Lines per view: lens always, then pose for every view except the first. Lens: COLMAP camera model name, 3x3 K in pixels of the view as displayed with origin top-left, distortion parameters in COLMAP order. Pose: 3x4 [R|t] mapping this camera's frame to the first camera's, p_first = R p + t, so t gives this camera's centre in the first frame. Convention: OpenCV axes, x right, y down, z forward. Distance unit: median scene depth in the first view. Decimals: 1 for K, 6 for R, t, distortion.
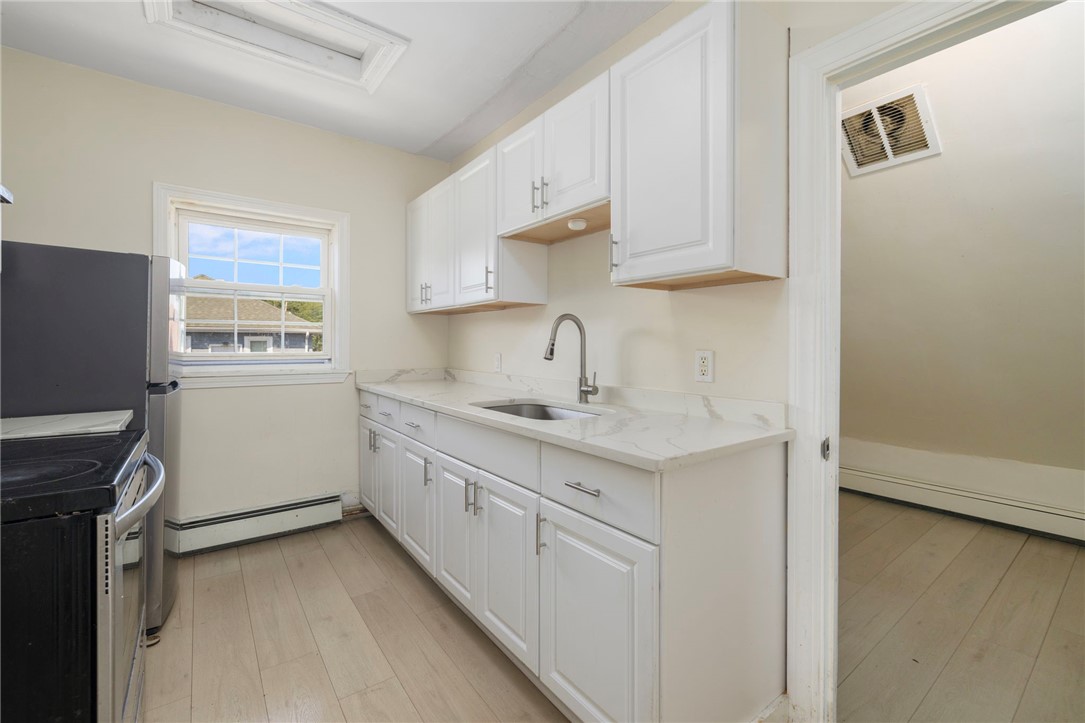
lens RADIAL K [[471.0, 0, 552.3], [0, 471.0, 350.3], [0, 0, 1]] dist [0.002006, -0.000749]
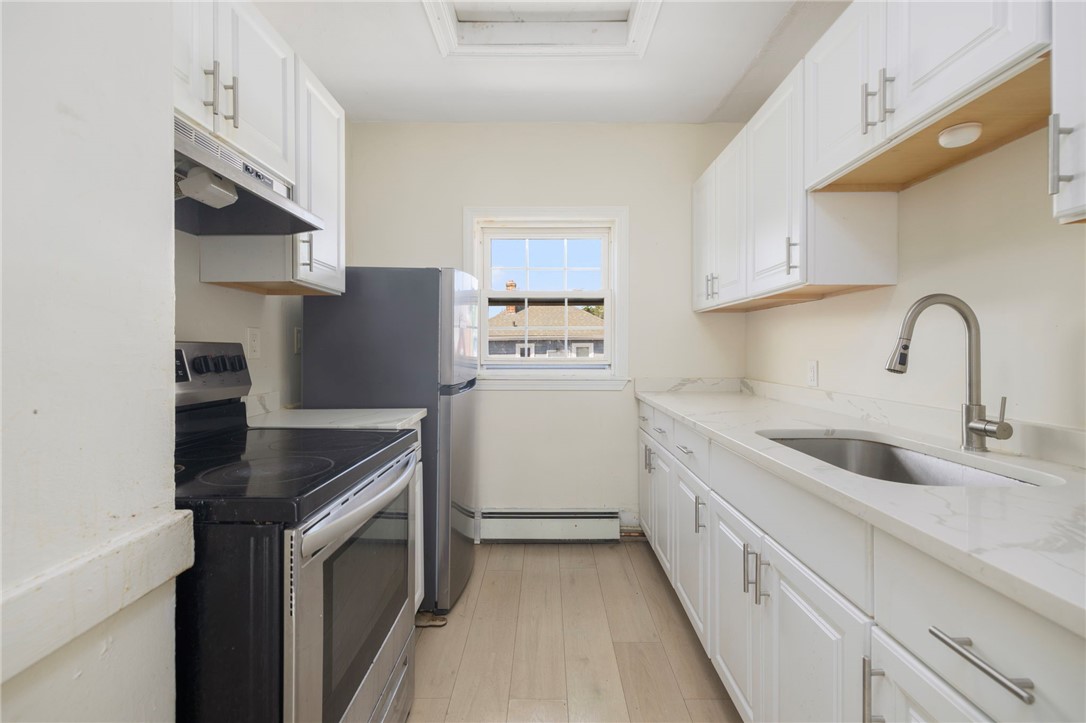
lens RADIAL K [[471.4, 0, 545.0], [0, 471.4, 352.1], [0, 0, 1]] dist [0.002006, -0.000749]
pose [[0.786562, -0.000746, -0.617510, 0.009813], [-0.004322, 0.999968, -0.006714, 0.000016], [0.617496, 0.007949, 0.786534, 0.228574]]
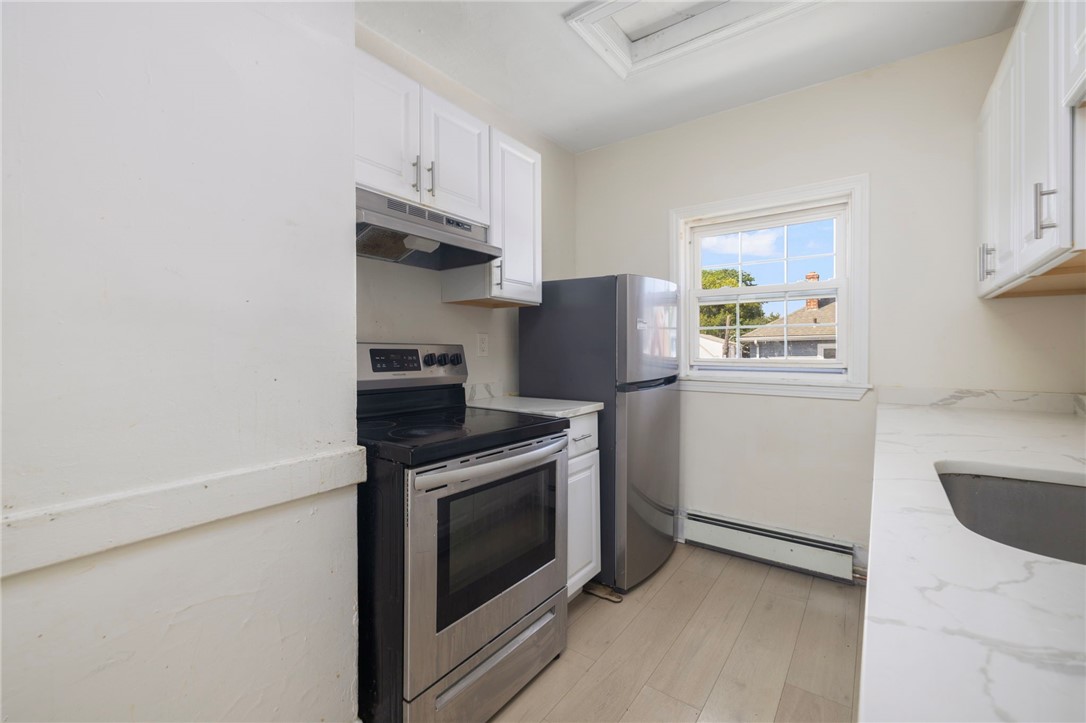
lens RADIAL K [[471.4, 0, 547.6], [0, 471.4, 355.0], [0, 0, 1]] dist [0.002006, -0.000749]
pose [[0.256800, 0.006053, -0.966446, 0.200161], [-0.012531, 0.999917, 0.002933, 0.000066], [0.966383, 0.011357, 0.256855, 0.411990]]
